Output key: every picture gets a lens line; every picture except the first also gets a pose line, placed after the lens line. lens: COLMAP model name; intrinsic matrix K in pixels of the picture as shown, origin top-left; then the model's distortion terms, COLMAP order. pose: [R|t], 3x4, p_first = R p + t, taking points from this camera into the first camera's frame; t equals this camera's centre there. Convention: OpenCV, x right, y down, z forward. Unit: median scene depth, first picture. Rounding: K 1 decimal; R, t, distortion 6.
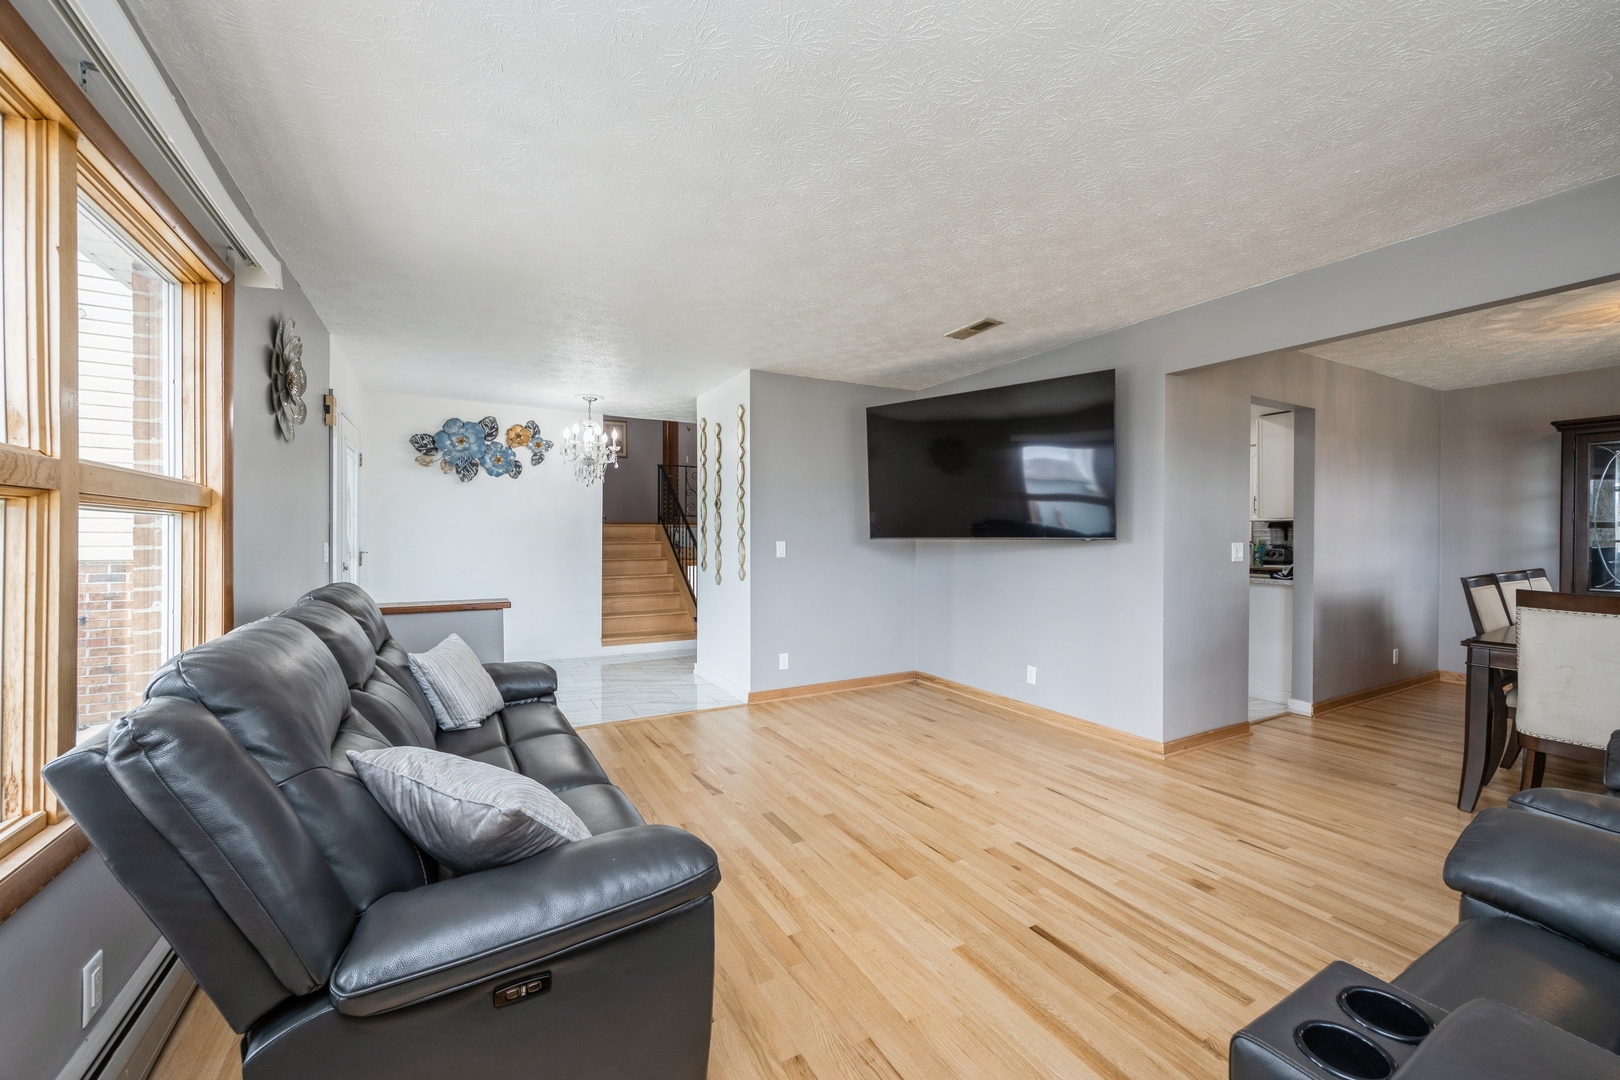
lens RADIAL K [[634.0, 0, 810.0], [0, 634.0, 540.0], [0, 0, 1]] dist [0.000364, 0.000378]
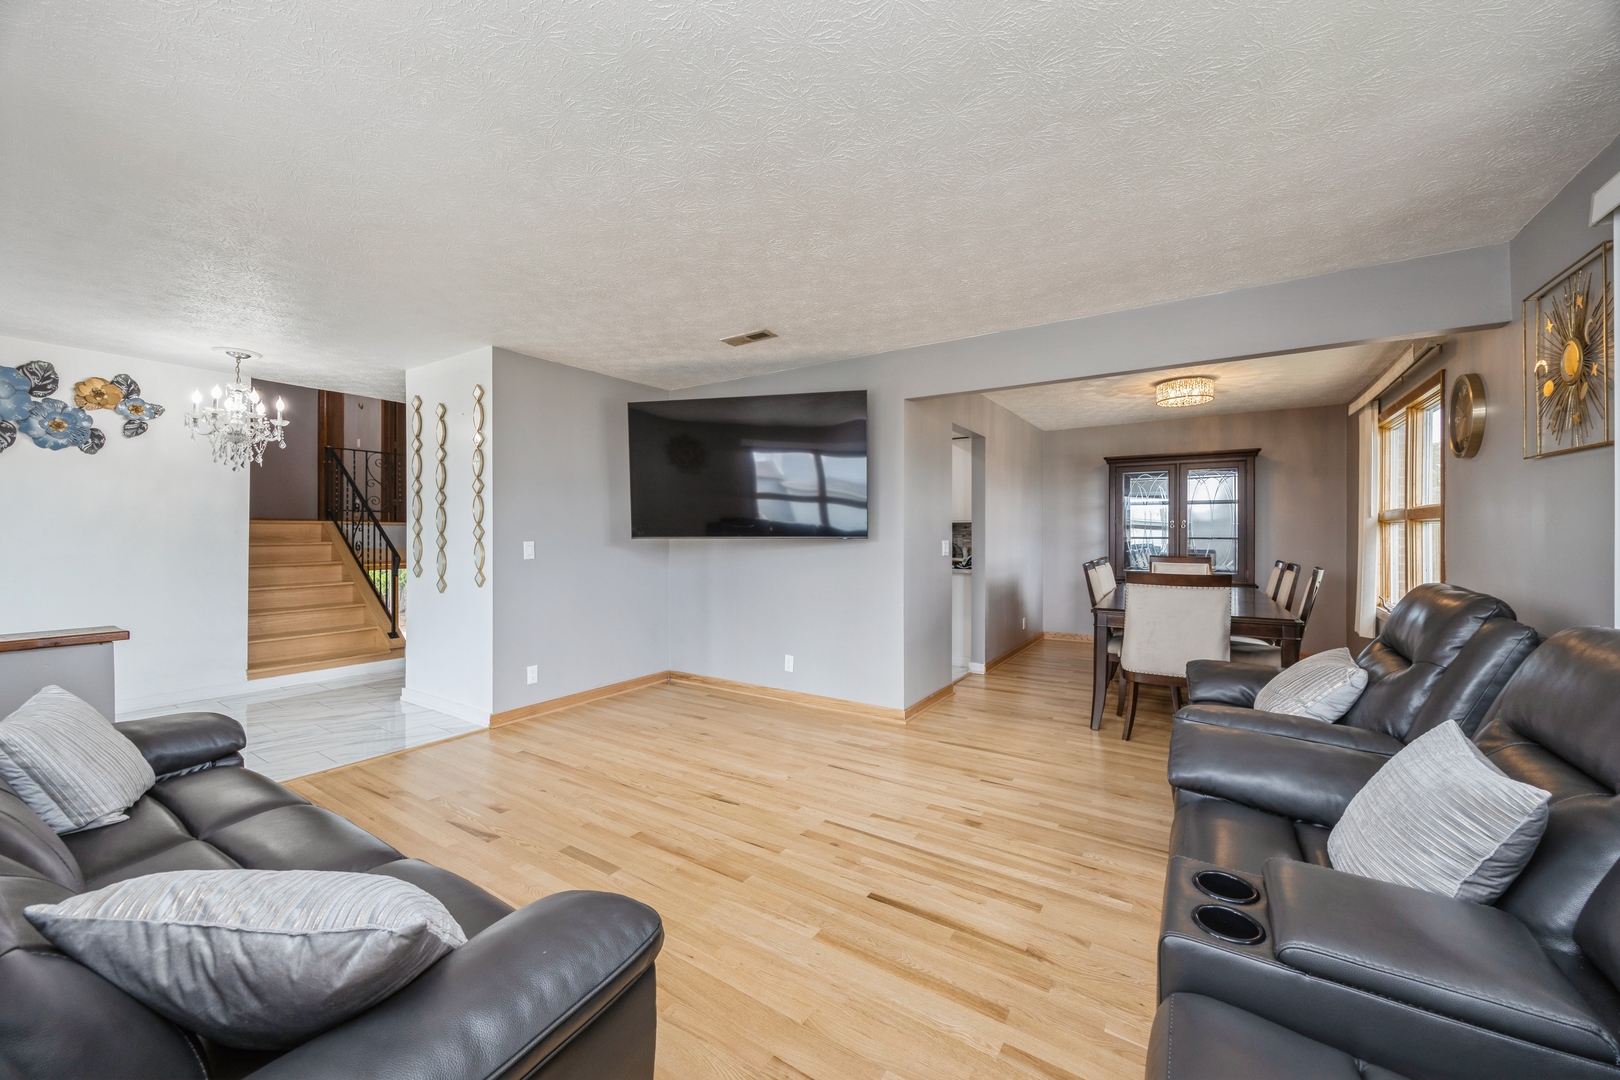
lens RADIAL K [[613.8, 0, 805.2], [0, 613.8, 532.4], [0, 0, 1]] dist [-0.001612, 0.000216]
pose [[0.888060, 0.000659, 0.459727, -0.127987], [0.003828, 0.999954, -0.008828, -0.001823], [-0.459712, 0.009600, 0.888016, 0.061227]]
